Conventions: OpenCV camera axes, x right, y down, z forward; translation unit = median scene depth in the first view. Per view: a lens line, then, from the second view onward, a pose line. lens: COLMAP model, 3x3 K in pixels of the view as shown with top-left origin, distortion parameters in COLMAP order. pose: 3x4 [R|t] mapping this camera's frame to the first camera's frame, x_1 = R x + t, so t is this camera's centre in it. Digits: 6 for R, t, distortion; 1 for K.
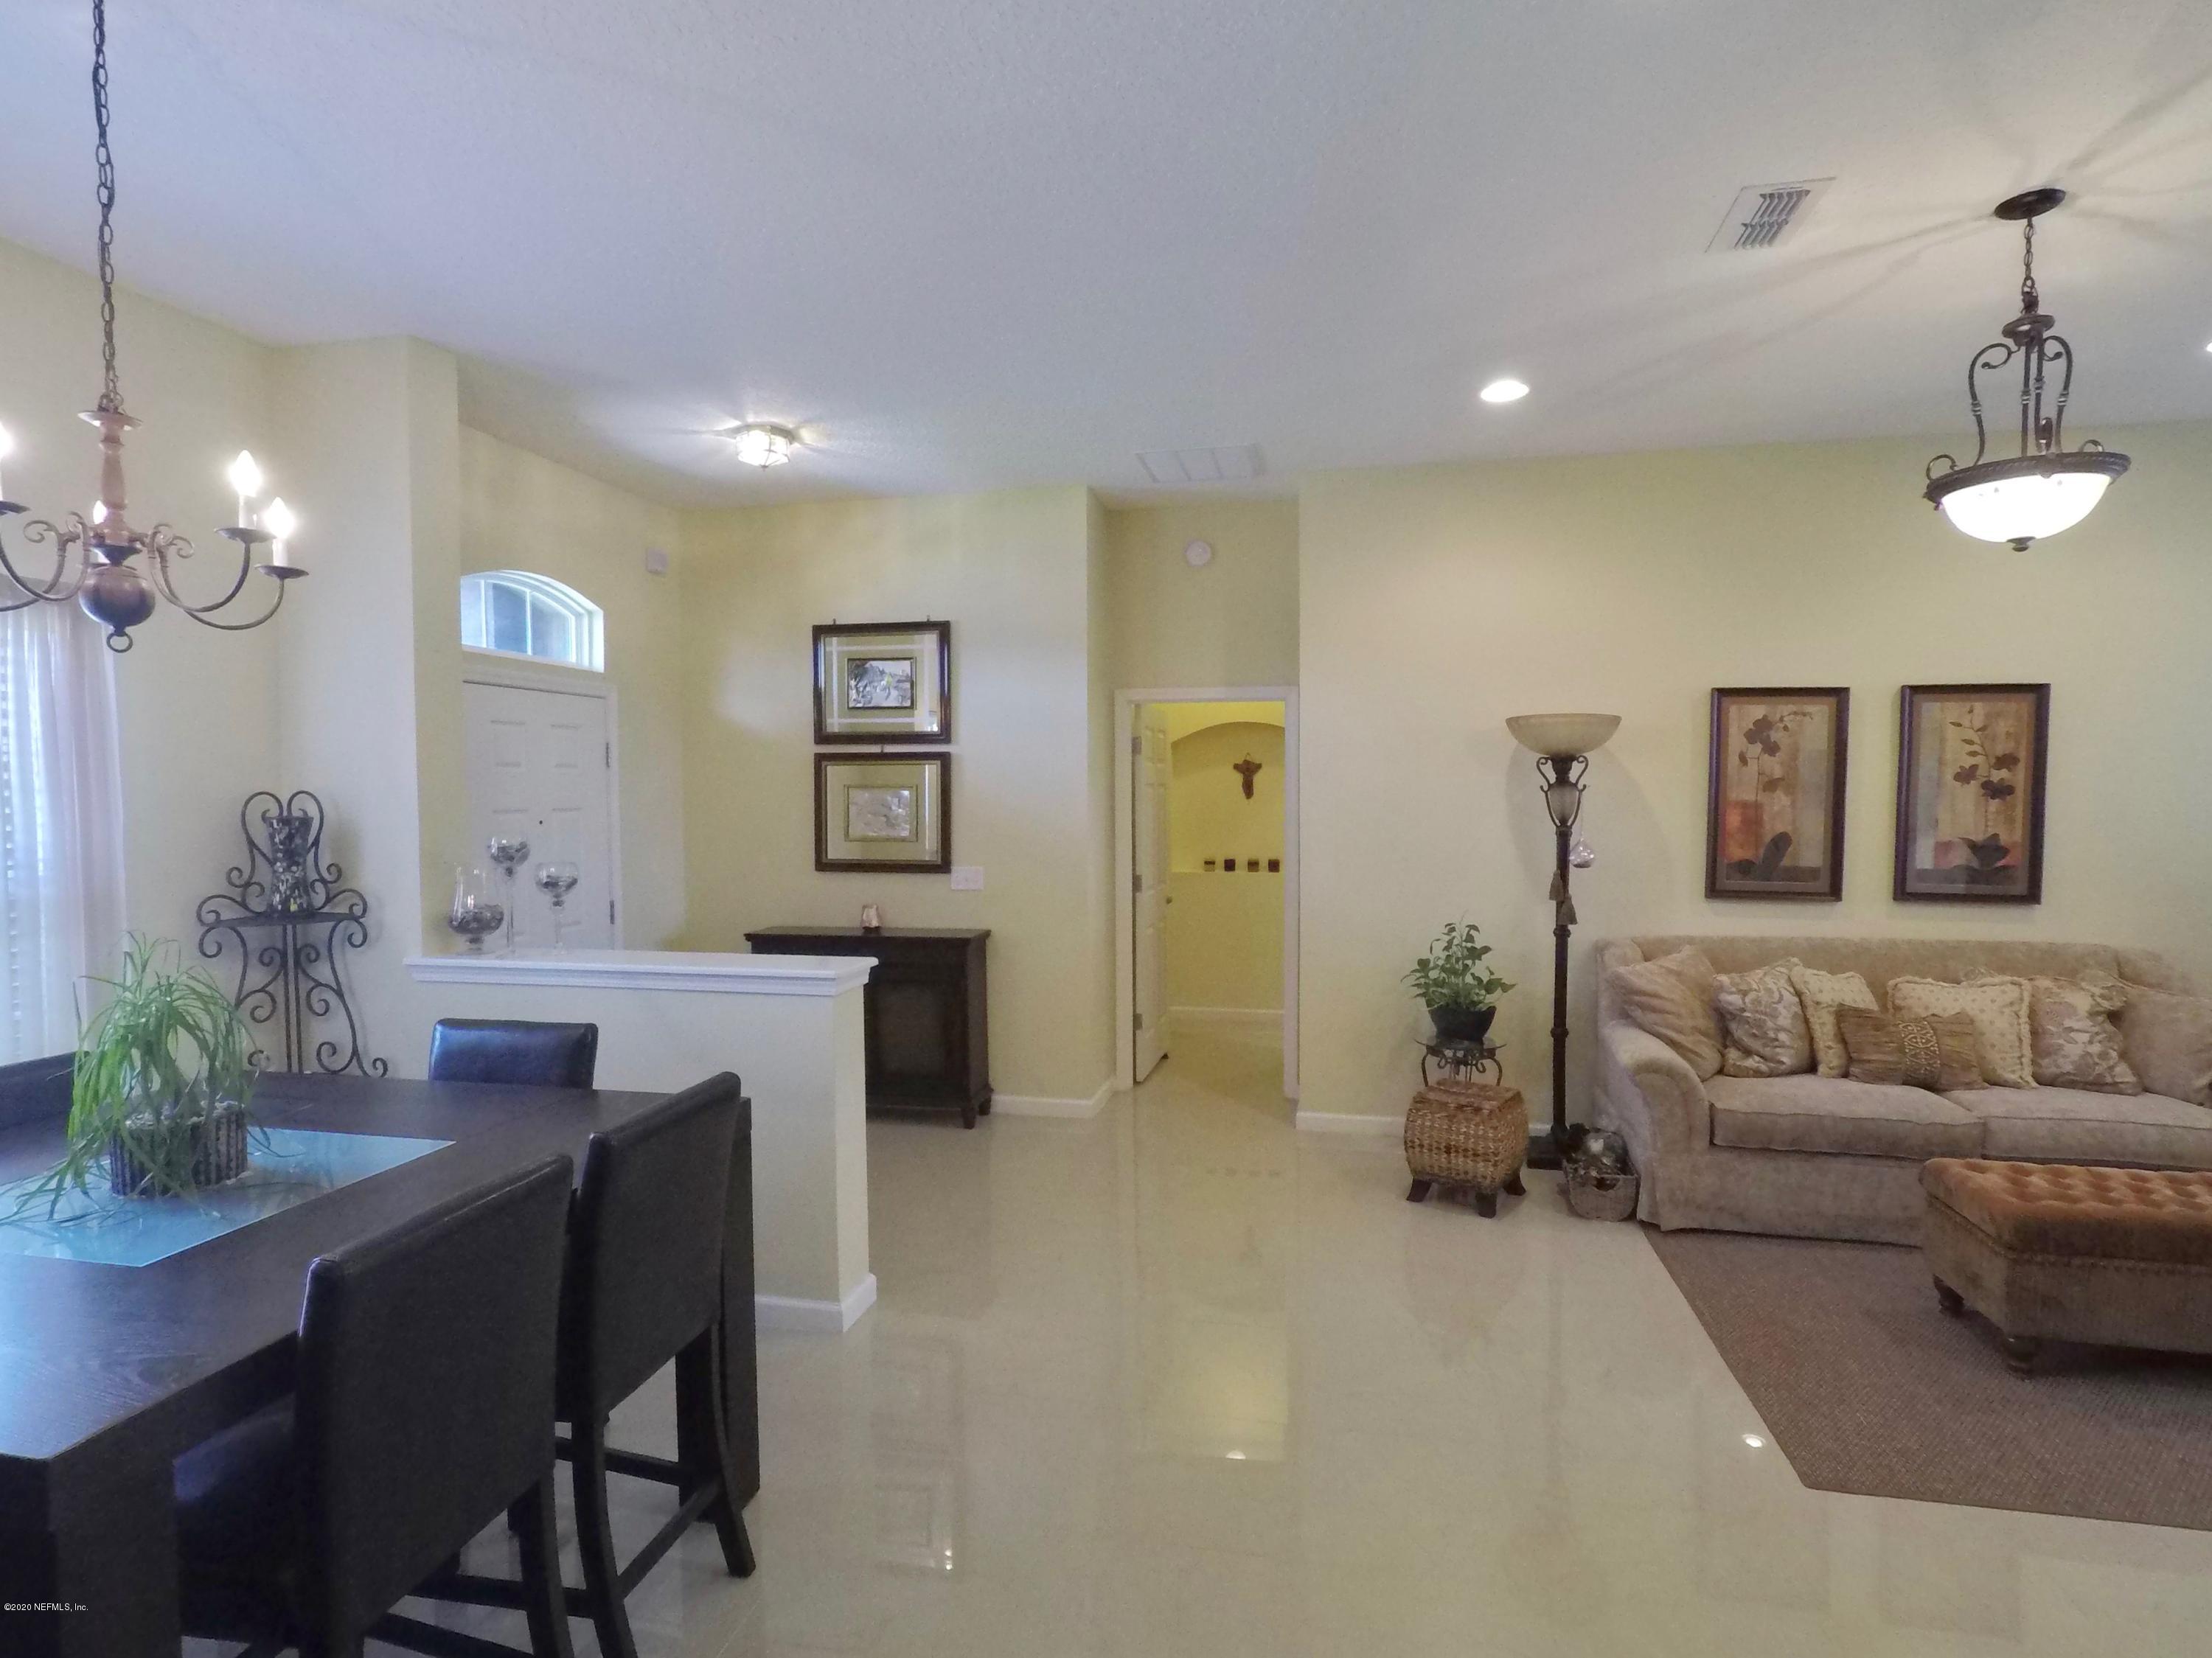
lens RADIAL K [[1137.9, 0, 1103.8], [0, 1137.9, 823.0], [0, 0, 1]] dist [-0.012323, 0.002403]
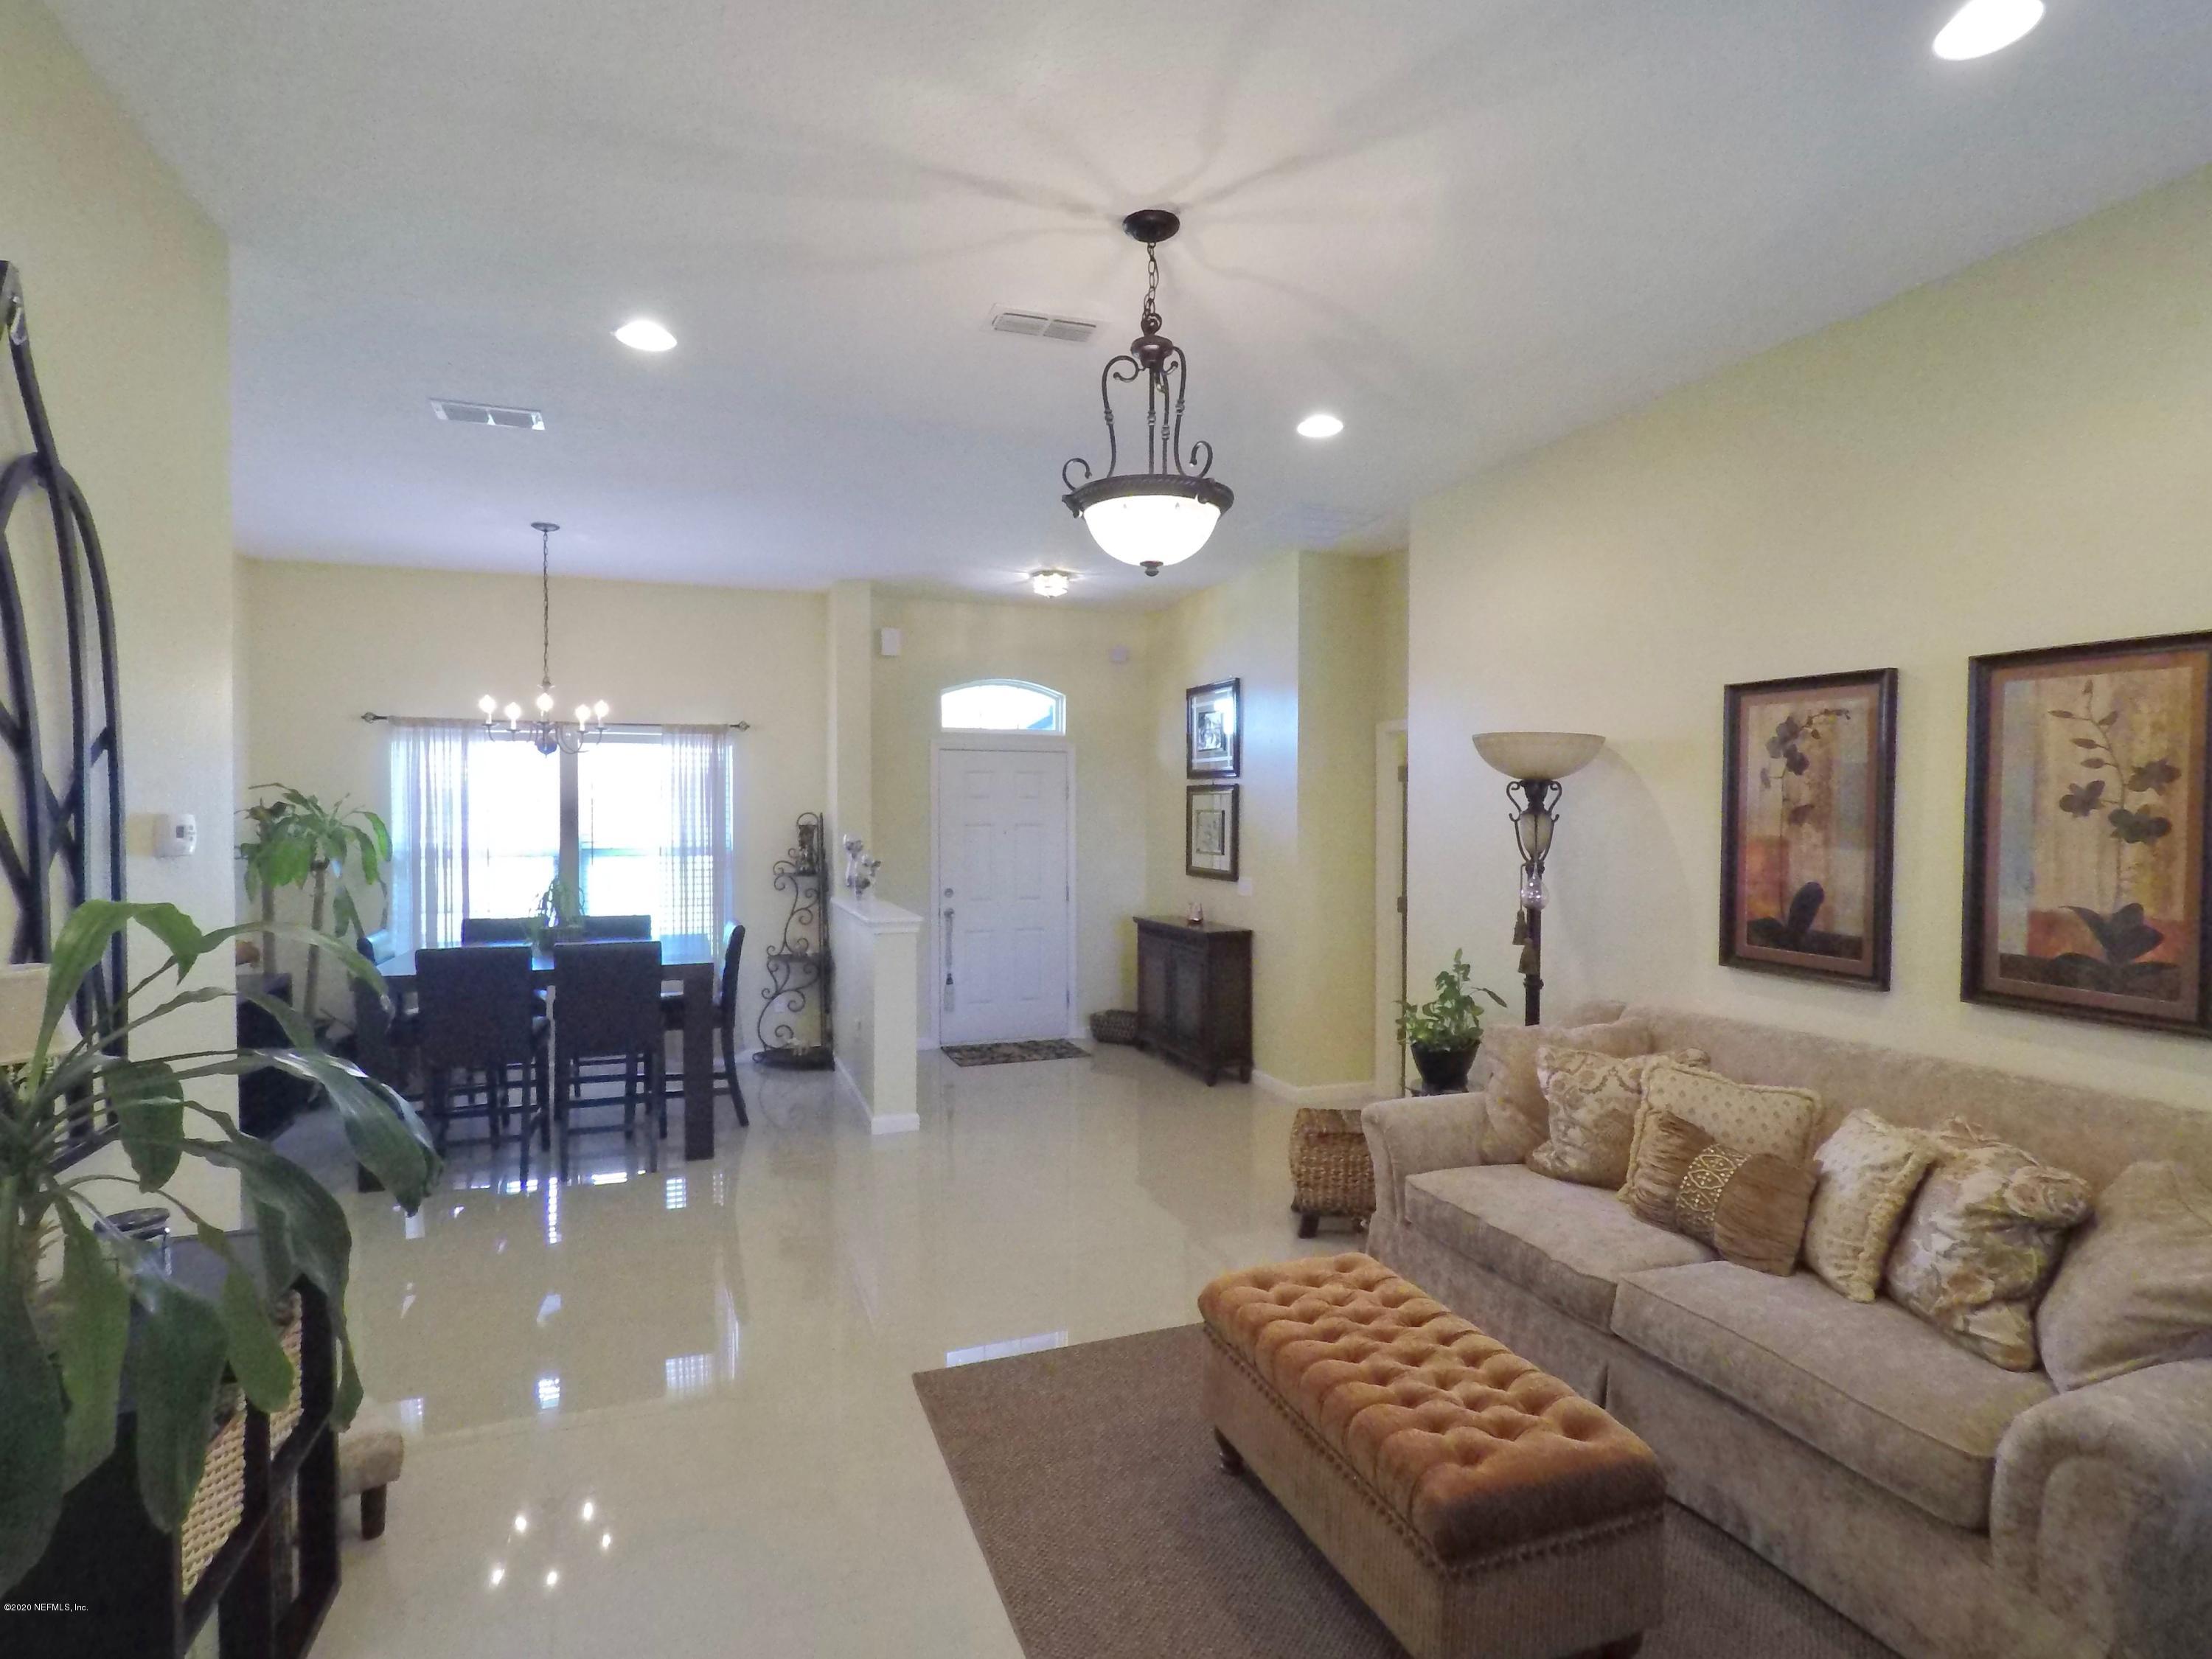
lens RADIAL K [[1138.0, 0, 1116.4], [0, 1138.0, 836.1], [0, 0, 1]] dist [-0.012323, 0.002403]
pose [[0.537761, 0.022748, -0.842791, 0.973536], [-0.028799, 0.999548, 0.008603, -0.014518], [0.842606, 0.019645, 0.538173, 0.266496]]
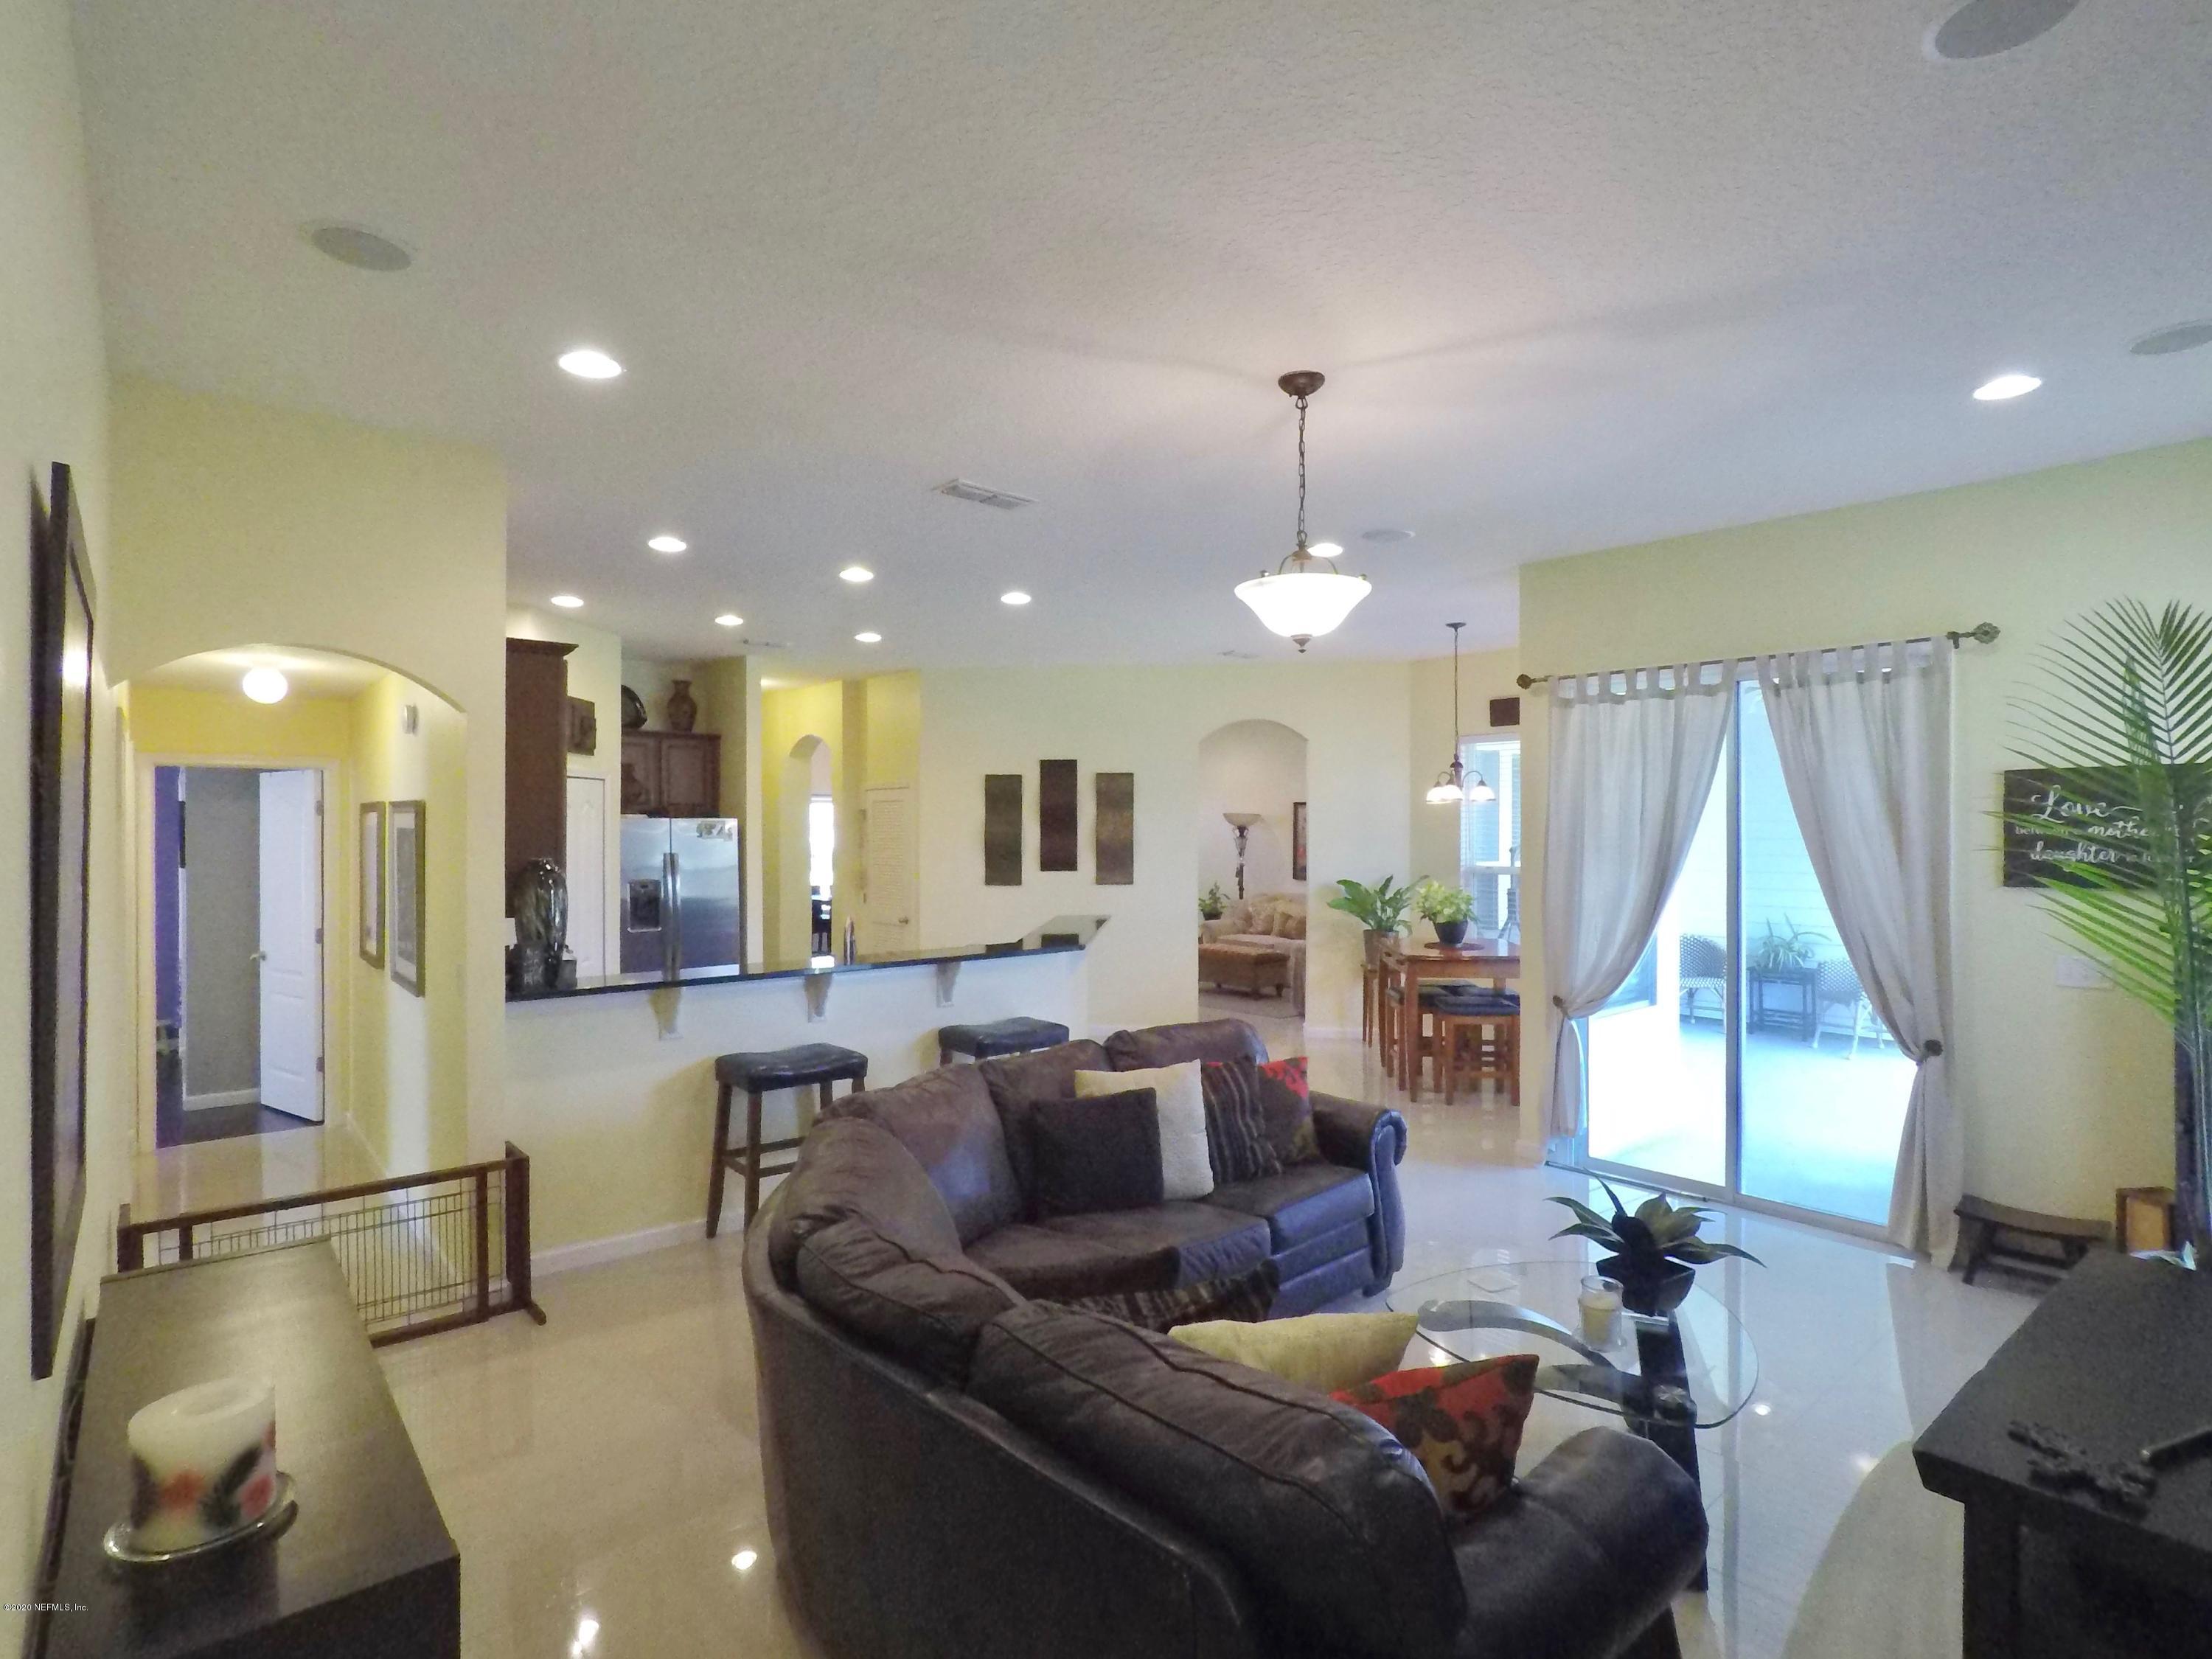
lens RADIAL K [[1138.0, 0, 1116.0], [0, 1138.0, 826.8], [0, 0, 1]] dist [-0.012323, 0.002403]
pose [[0.794929, 0.003567, -0.606692, 1.905424], [-0.022774, 0.999453, -0.023963, 0.015786], [0.606275, 0.032865, 0.794576, -1.474075]]
